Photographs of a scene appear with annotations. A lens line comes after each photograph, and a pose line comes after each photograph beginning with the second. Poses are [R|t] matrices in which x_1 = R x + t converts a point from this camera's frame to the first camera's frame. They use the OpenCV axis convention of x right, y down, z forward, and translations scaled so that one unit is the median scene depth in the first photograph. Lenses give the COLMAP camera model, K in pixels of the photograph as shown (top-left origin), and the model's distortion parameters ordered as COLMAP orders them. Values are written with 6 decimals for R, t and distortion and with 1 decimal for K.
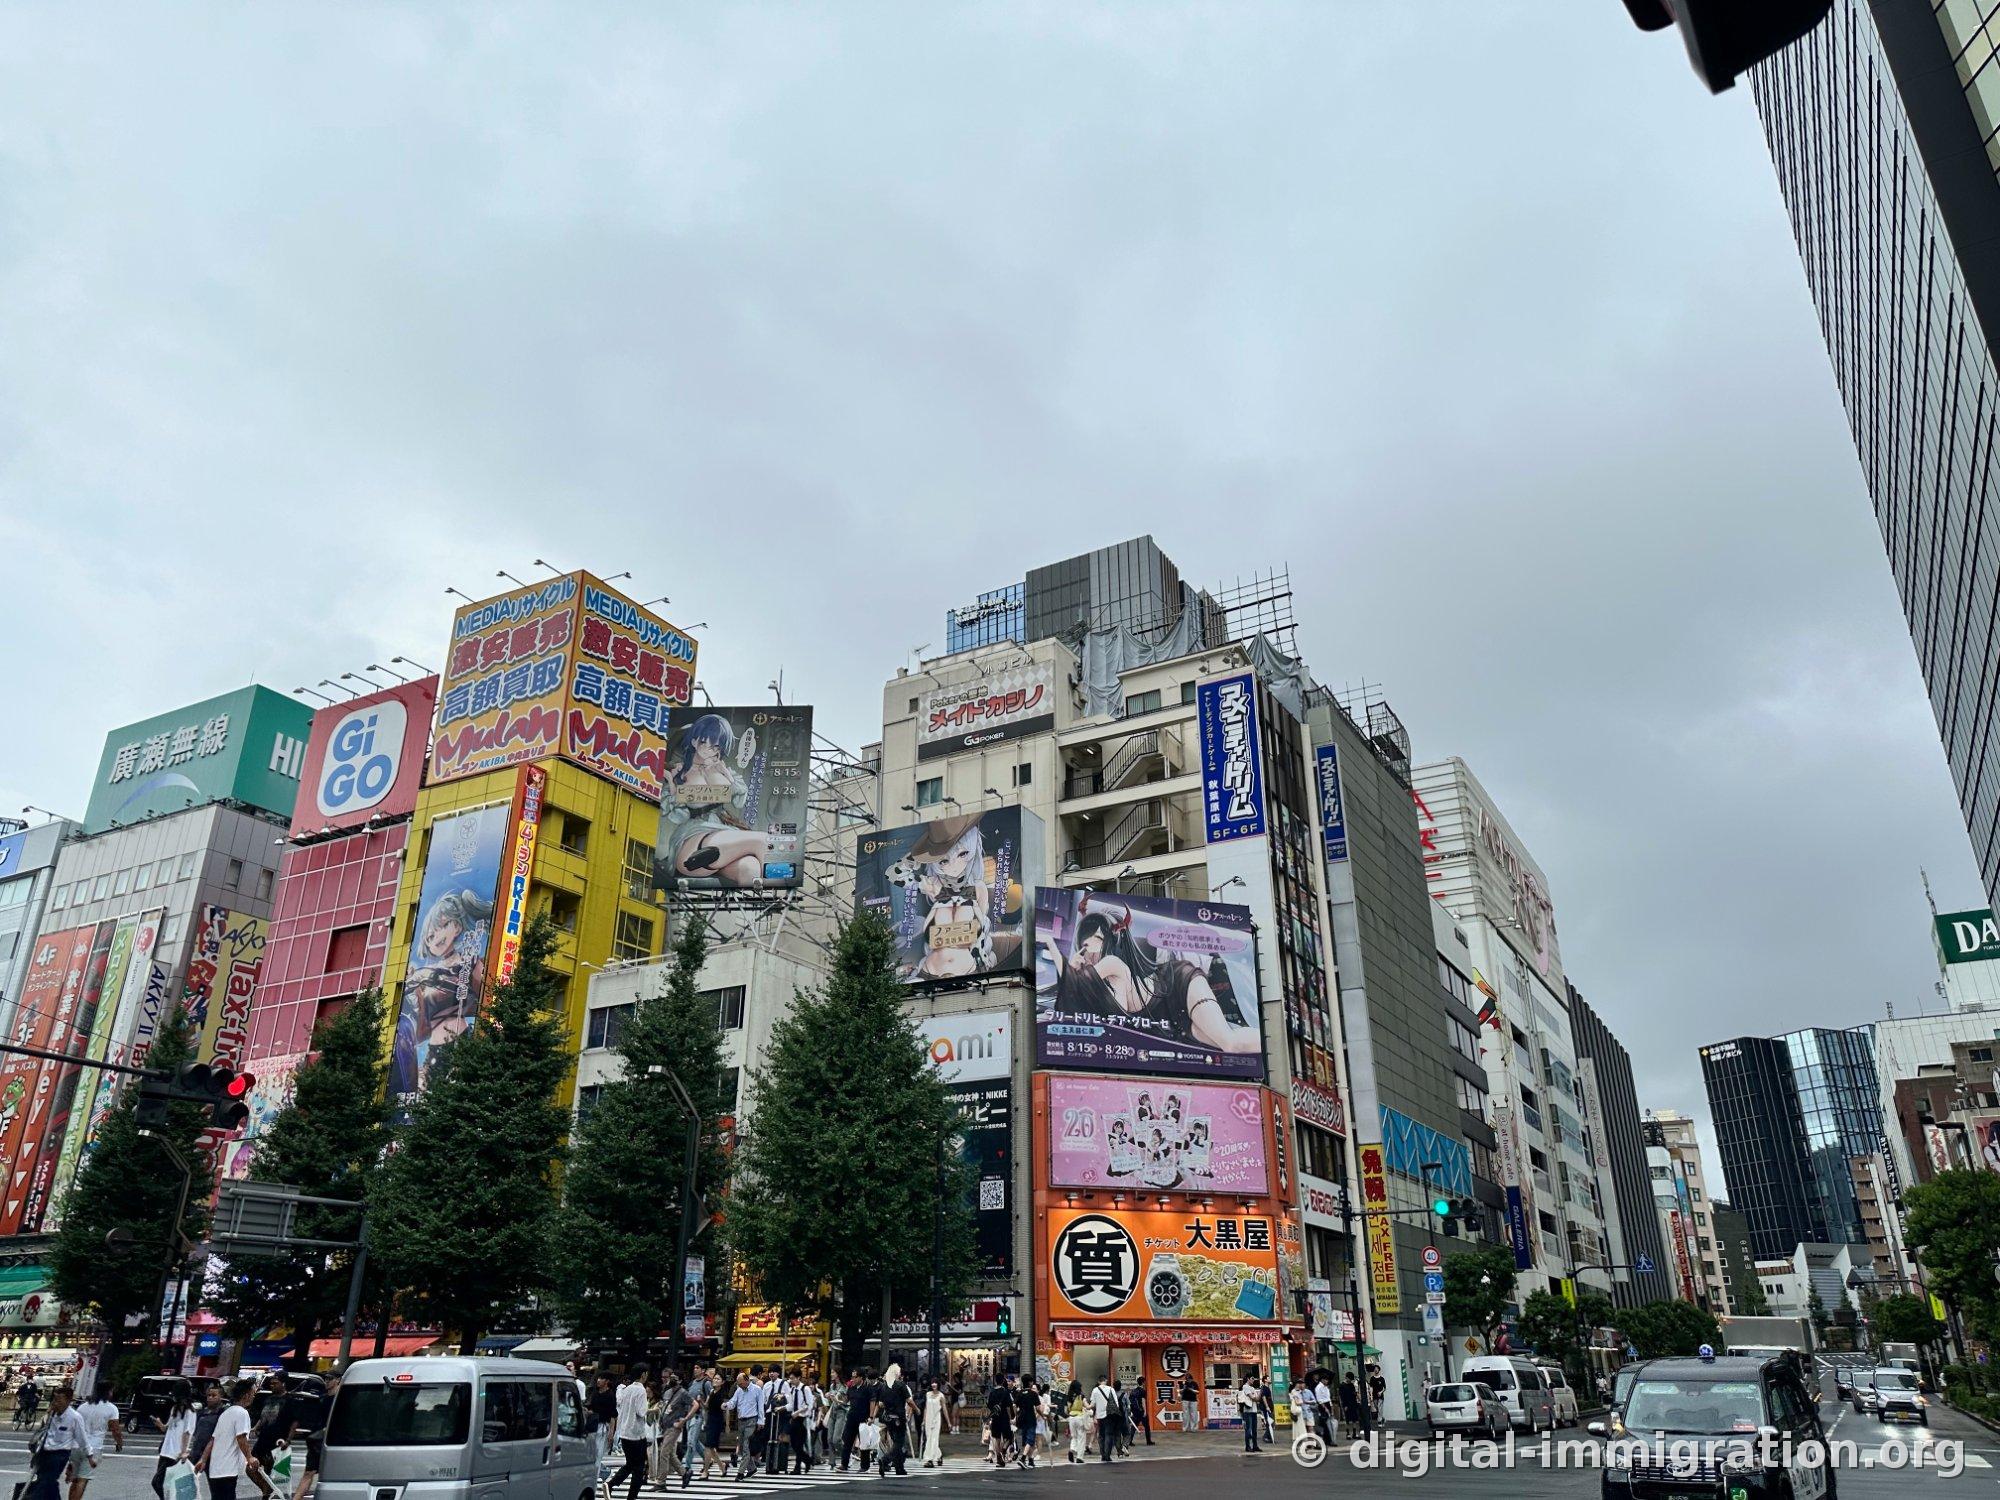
lens RADIAL K [[1410.6, 0, 1019.0], [0, 1410.6, 753.4], [0, 0, 1]] dist [0.146263, -0.219351]
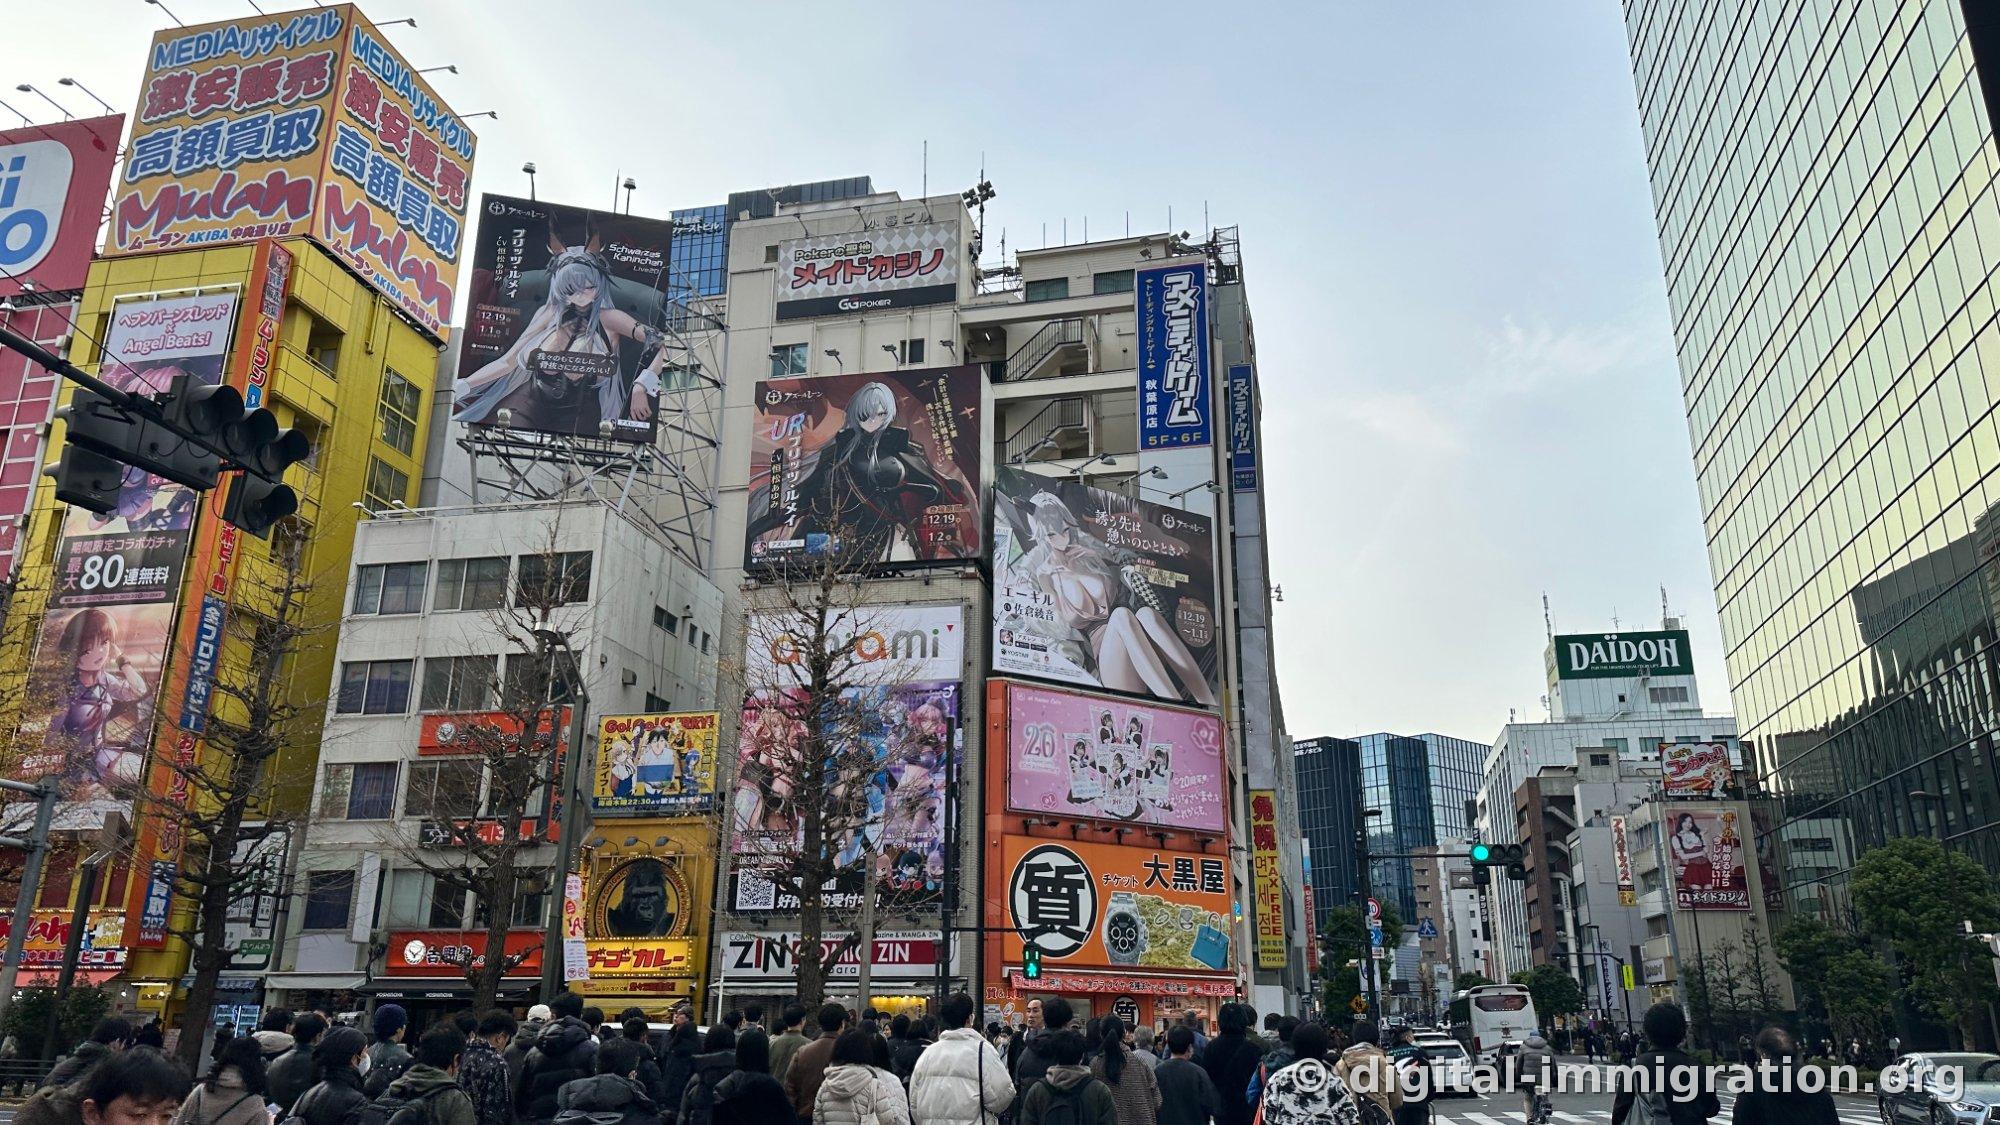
lens RADIAL K [[1413.3, 0, 995.7], [0, 1413.3, 543.2], [0, 0, 1]] dist [0.149010, -0.215964]
pose [[0.958011, 0.102999, 0.267593, -0.178265], [-0.123150, 0.990597, 0.059597, 0.078069], [-0.258939, -0.090048, 0.961687, 0.167112]]
